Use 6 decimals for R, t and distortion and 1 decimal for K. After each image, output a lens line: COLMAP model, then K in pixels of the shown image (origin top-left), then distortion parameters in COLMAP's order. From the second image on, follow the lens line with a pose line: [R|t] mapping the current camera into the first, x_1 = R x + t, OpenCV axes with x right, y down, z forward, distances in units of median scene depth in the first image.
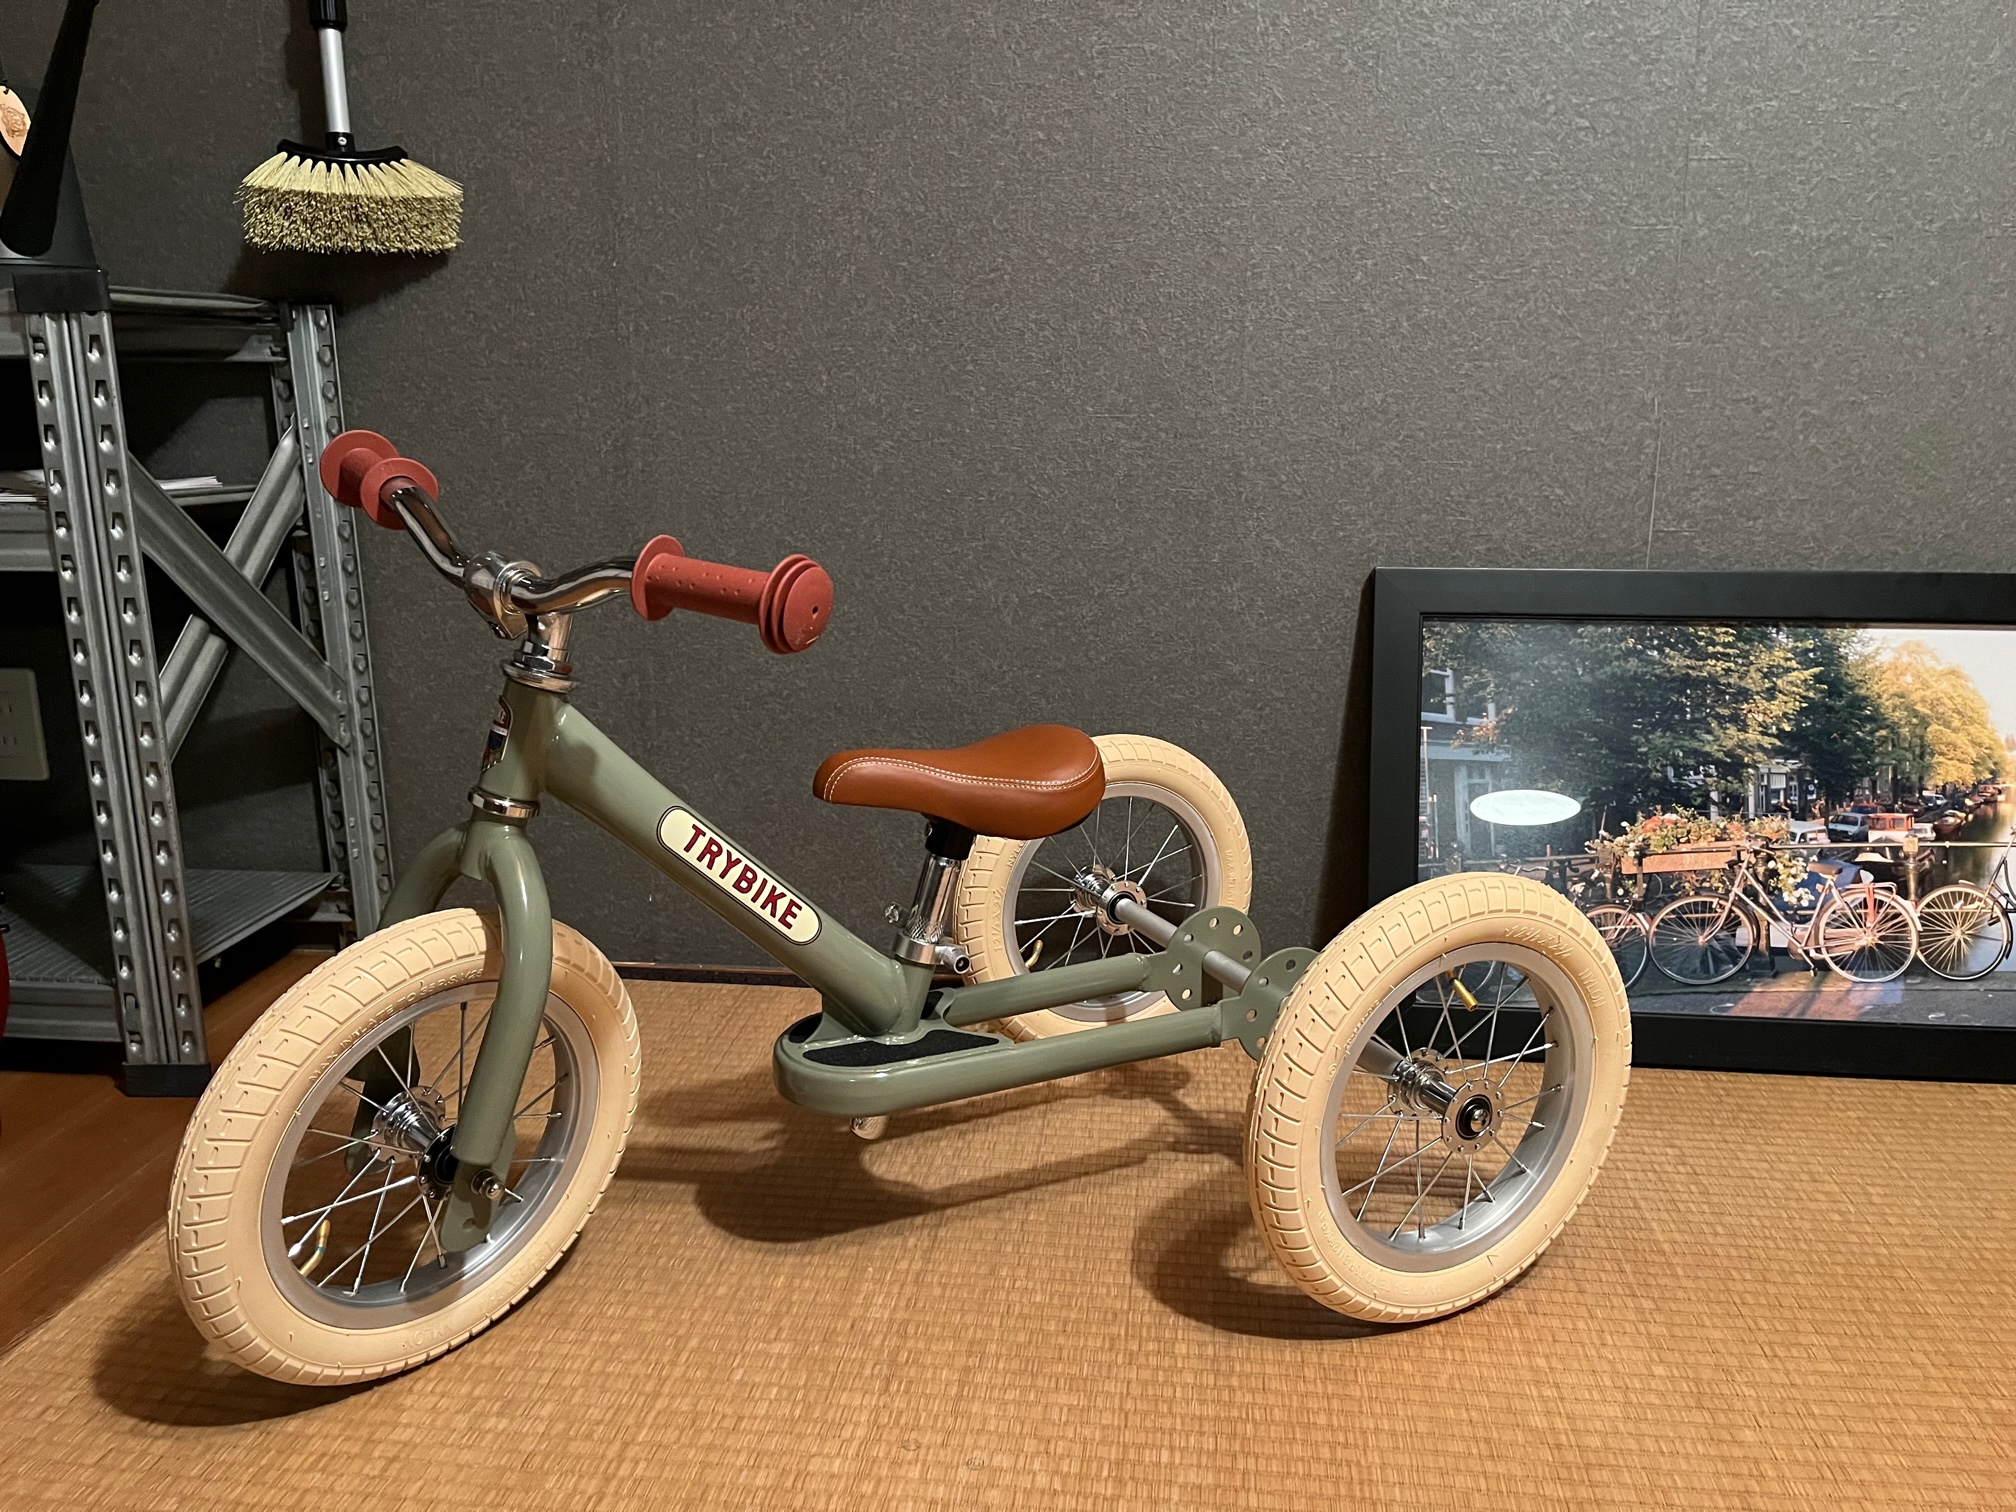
lens RADIAL K [[1532.2, 0, 1011.5], [0, 1532.2, 765.3], [0, 0, 1]] dist [0.023195, -0.015809]
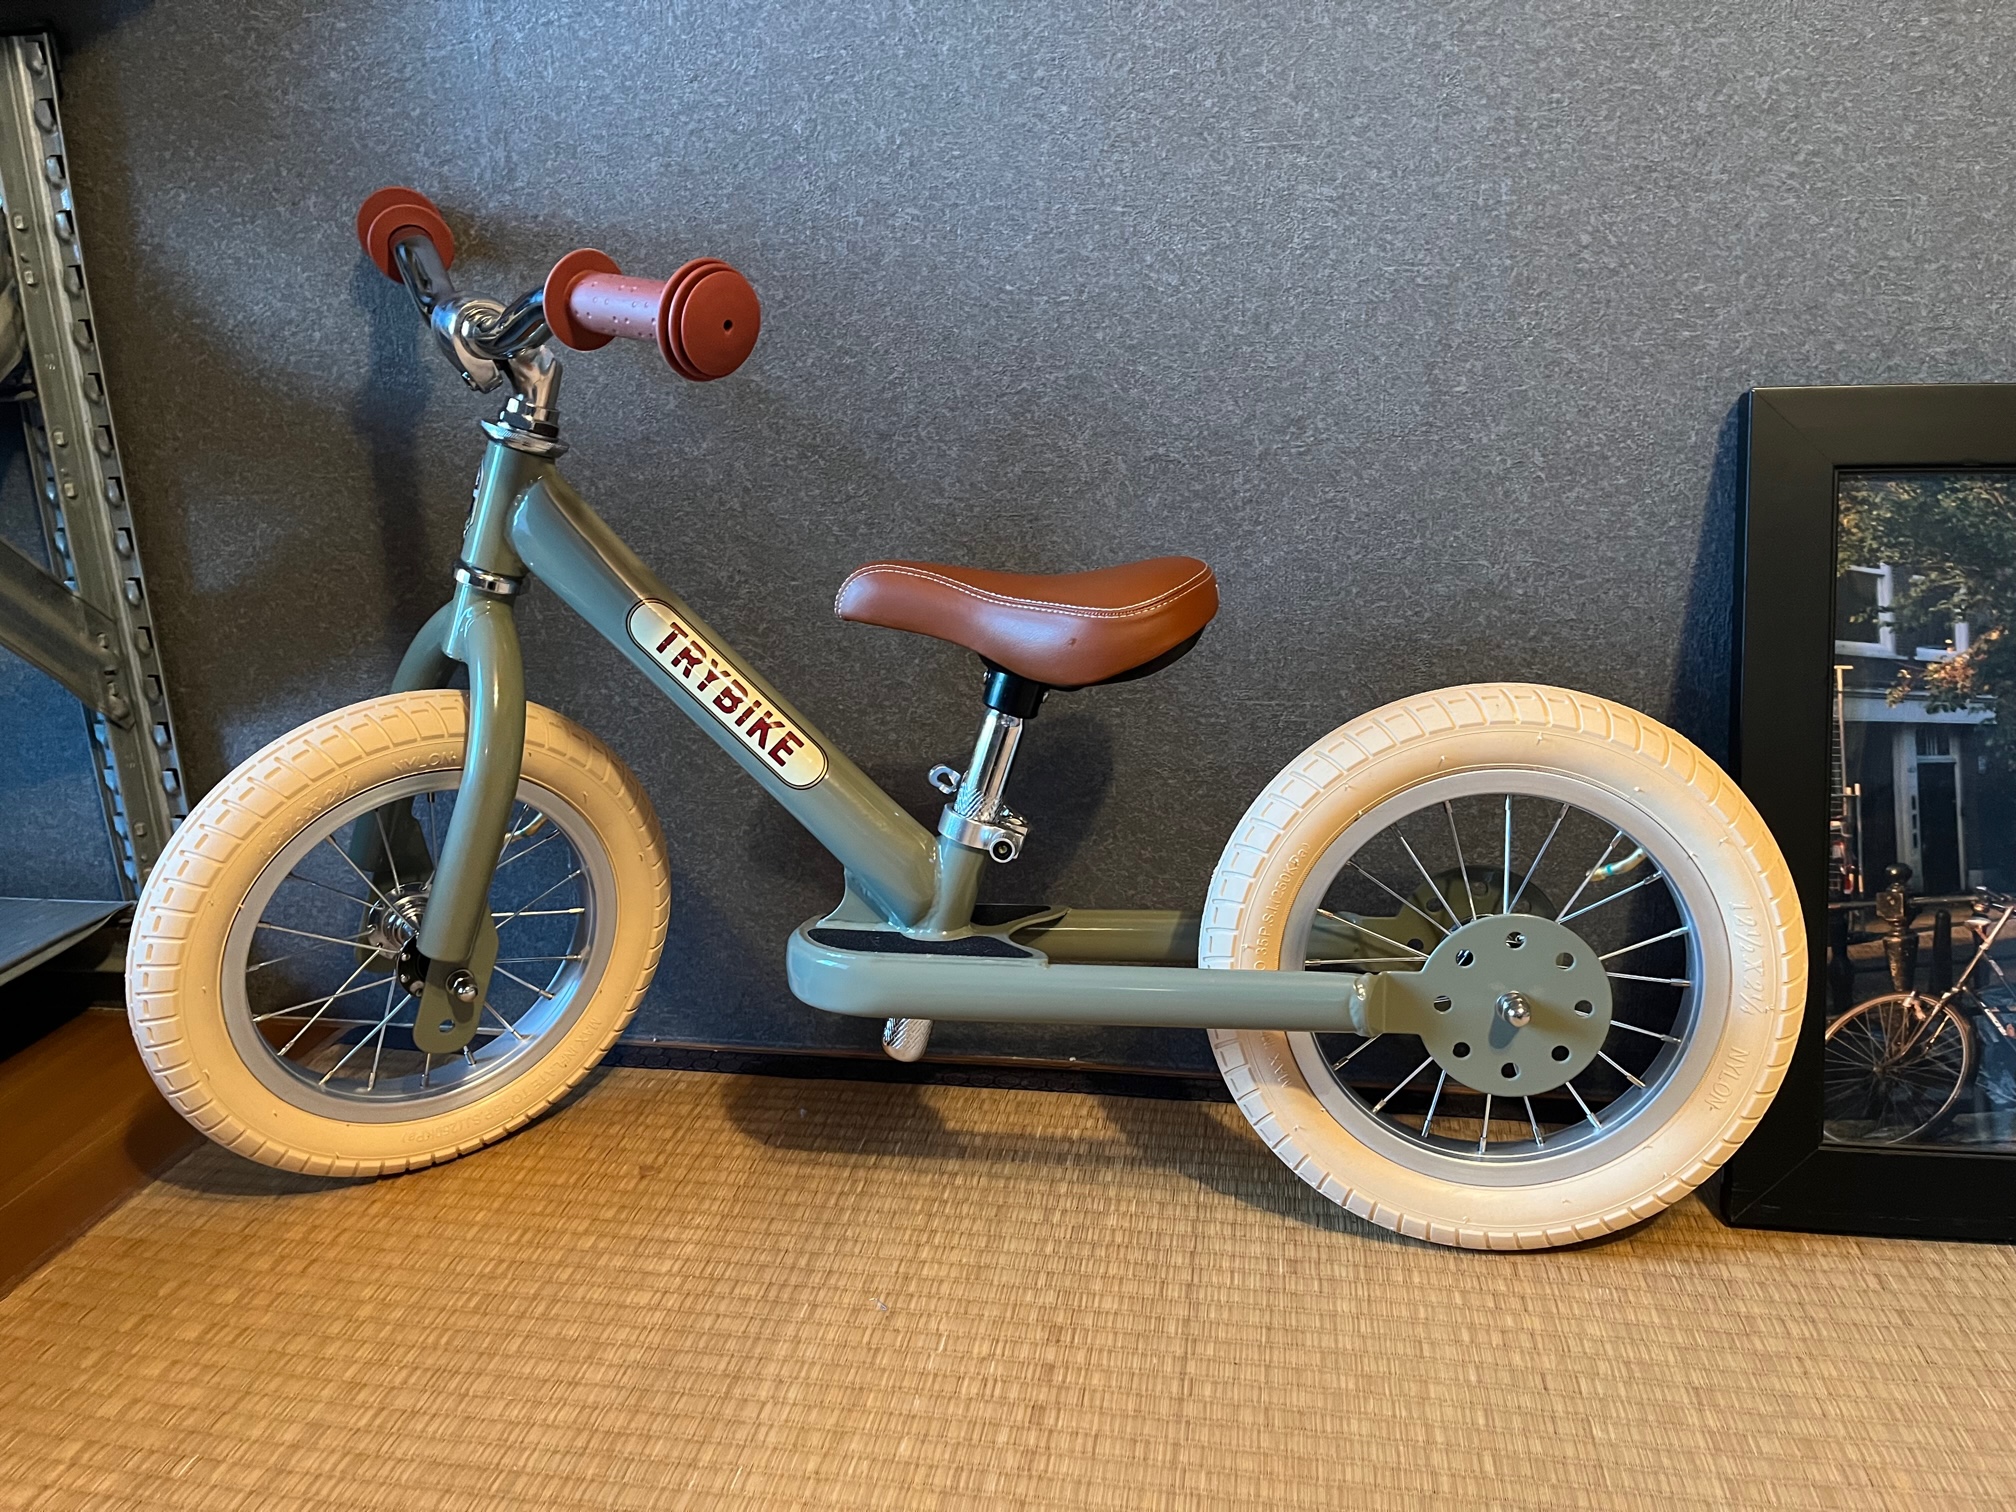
lens RADIAL K [[1532.2, 0, 992.4], [0, 1532.2, 745.4], [0, 0, 1]] dist [0.023195, -0.015809]
pose [[0.996204, -0.011023, -0.086353, 0.002639], [0.014069, 0.999297, 0.034749, -0.019515], [0.085909, -0.035832, 0.995658, 0.393264]]
